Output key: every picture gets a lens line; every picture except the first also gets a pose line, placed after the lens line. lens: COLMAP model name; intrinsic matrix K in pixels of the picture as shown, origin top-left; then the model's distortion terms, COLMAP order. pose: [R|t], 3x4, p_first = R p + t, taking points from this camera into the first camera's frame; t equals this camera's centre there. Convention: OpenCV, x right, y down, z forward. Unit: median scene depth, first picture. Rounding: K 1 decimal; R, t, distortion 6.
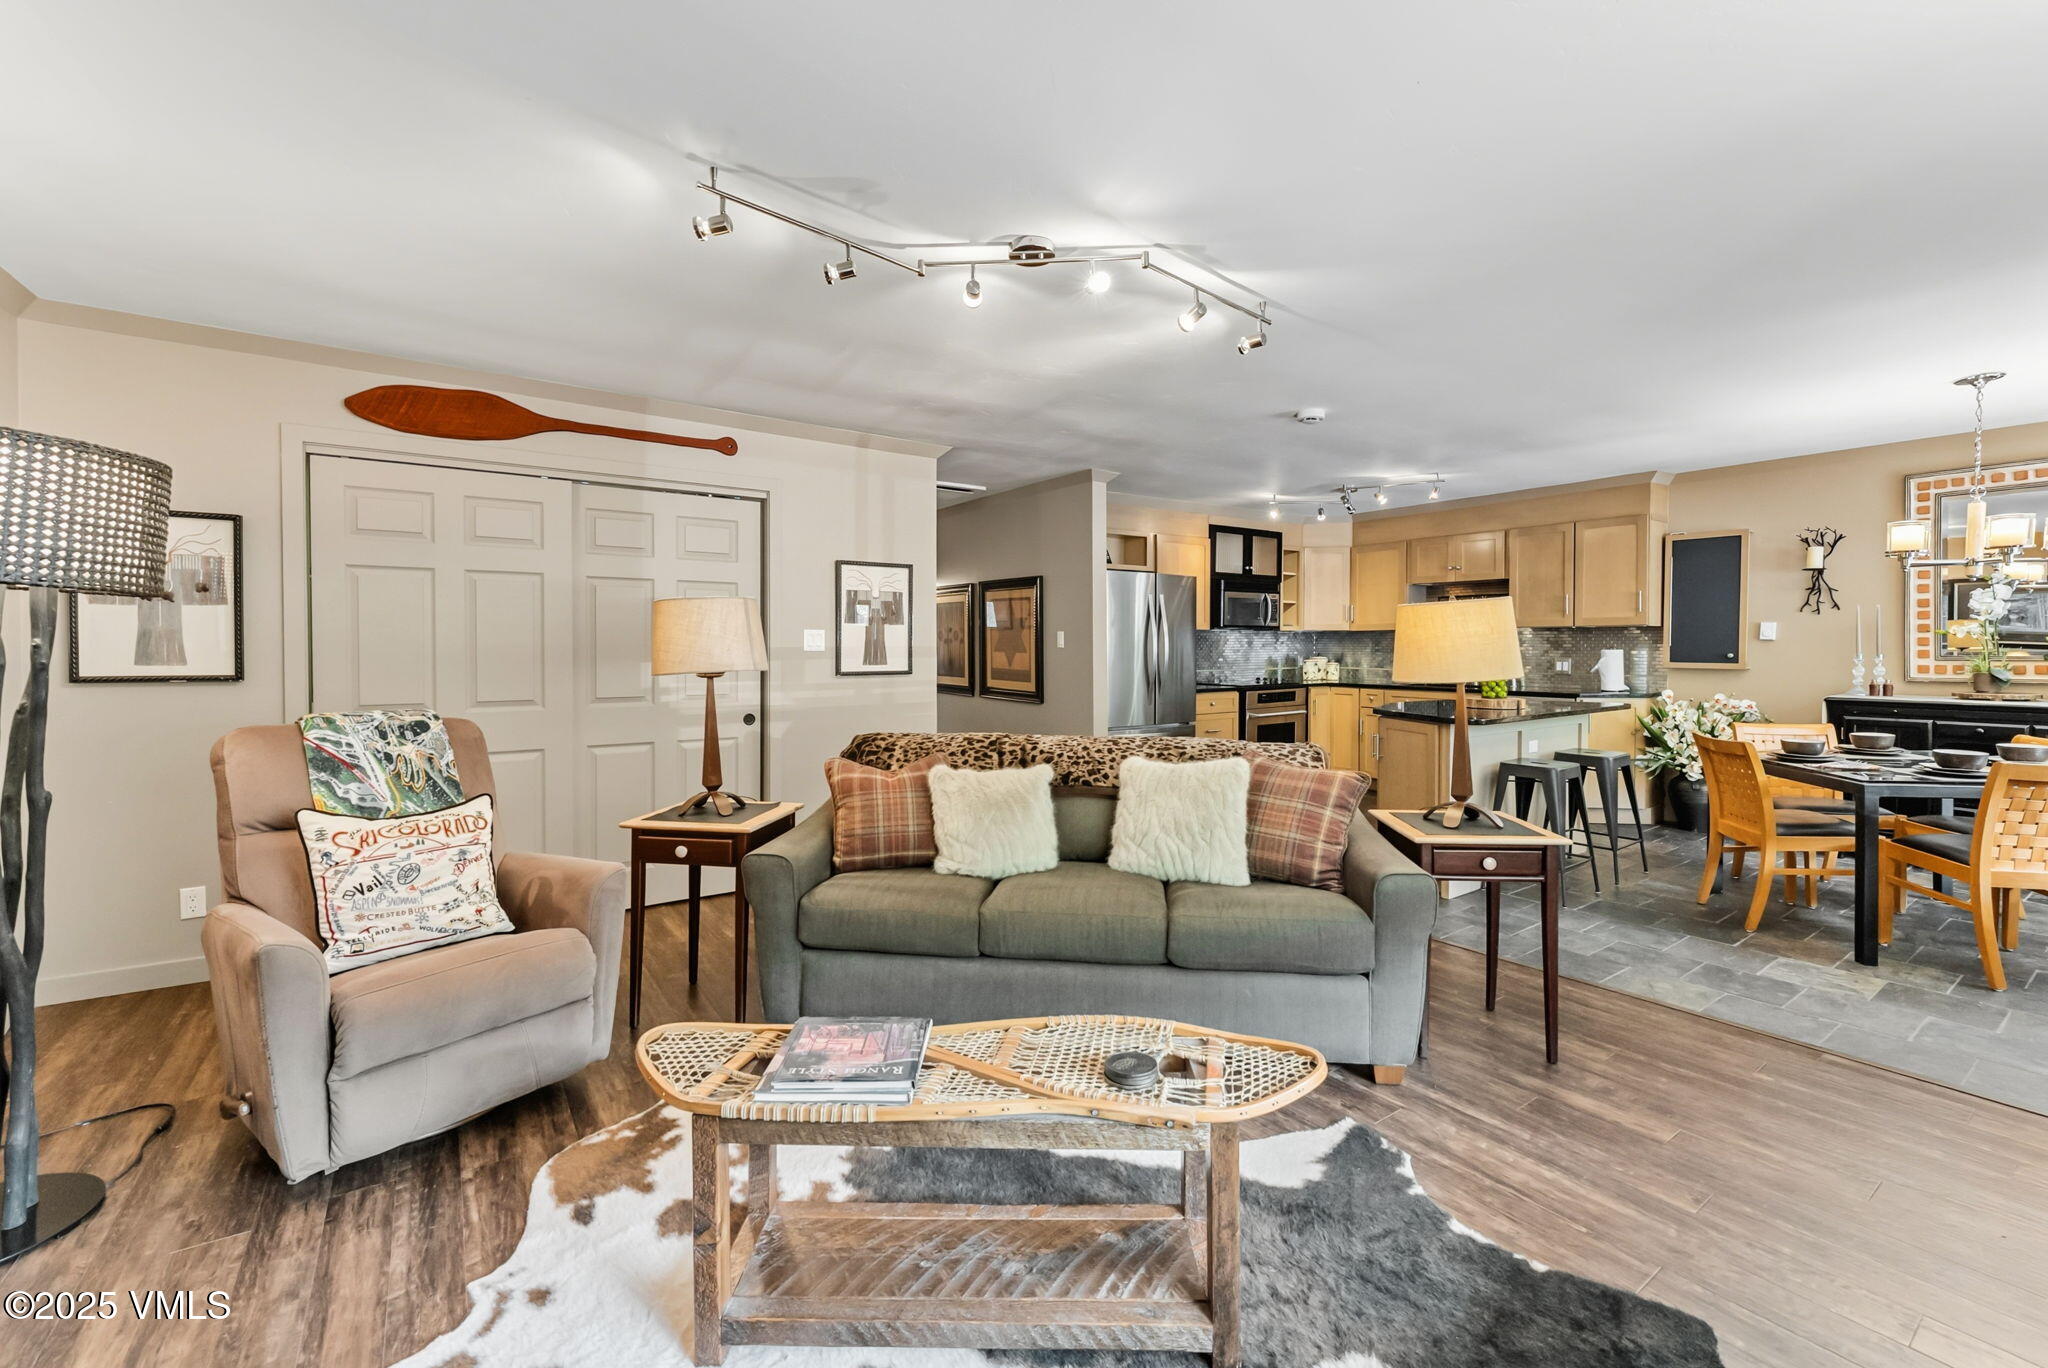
lens RADIAL K [[845.3, 0, 1025.8], [0, 845.3, 659.3], [0, 0, 1]] dist [0.001221, -0.000586]
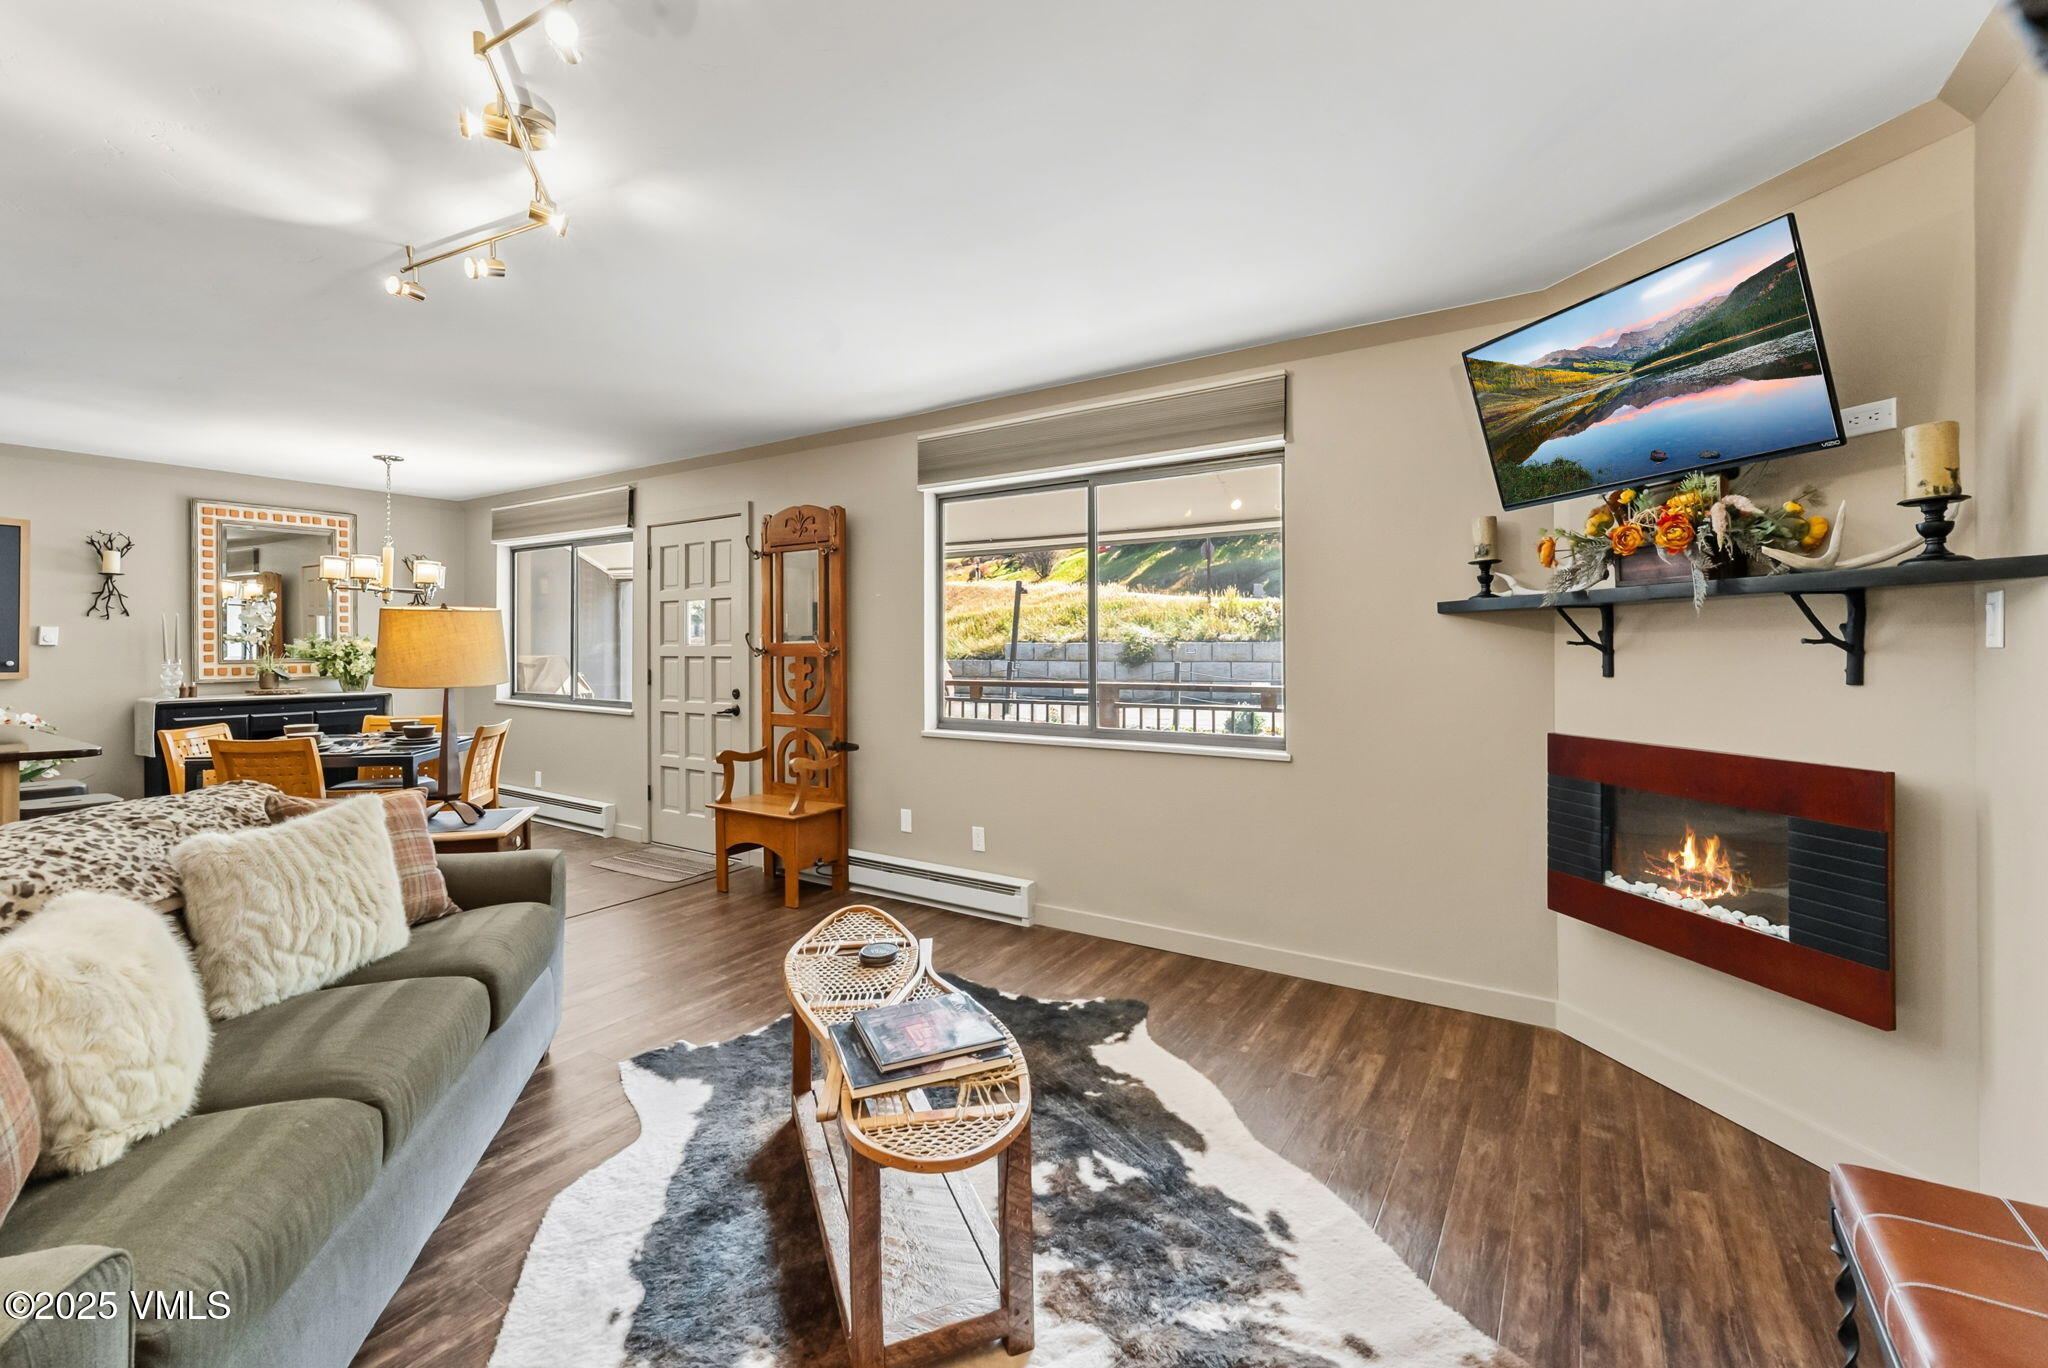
lens RADIAL K [[845.3, 0, 1011.6], [0, 845.3, 644.3], [0, 0, 1]] dist [0.001221, -0.000586]
pose [[-0.371170, 0.004648, 0.928553, -0.369021], [0.018648, 0.999823, 0.002449, -0.007466], [-0.928378, 0.018224, -0.371191, 0.385994]]
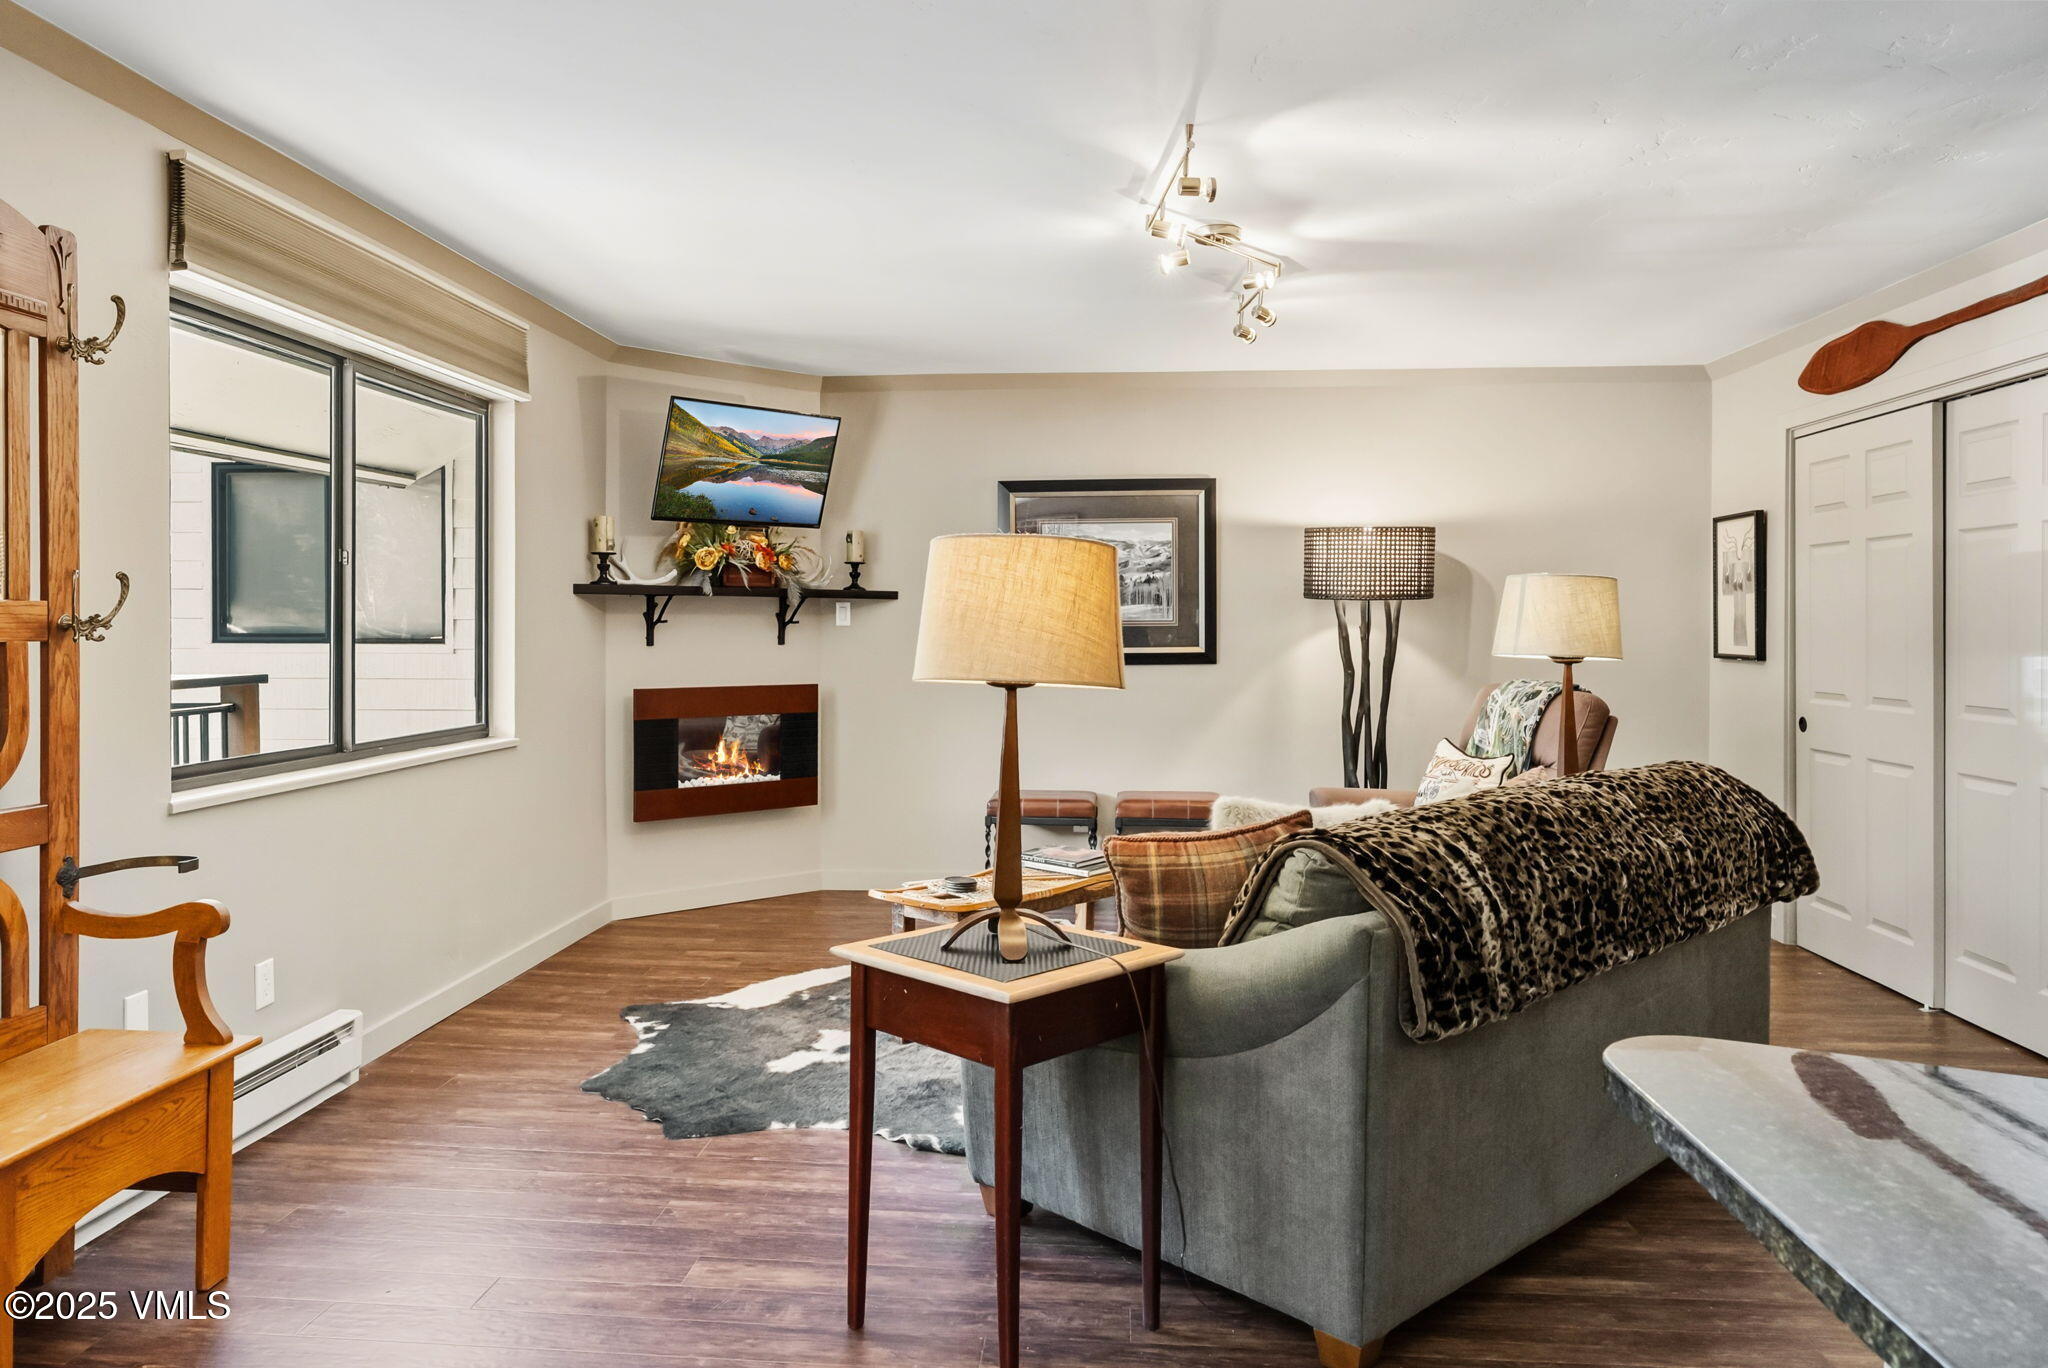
lens RADIAL K [[1375.6, 0, 1018.6], [0, 1375.6, 644.3], [0, 0, 1]] dist [0.005762, -0.002139]
pose [[-0.629921, 0.007146, -0.776626, 0.627496], [-0.016356, 0.999614, 0.022464, -0.012190], [0.776487, 0.026853, -0.629561, 0.814823]]
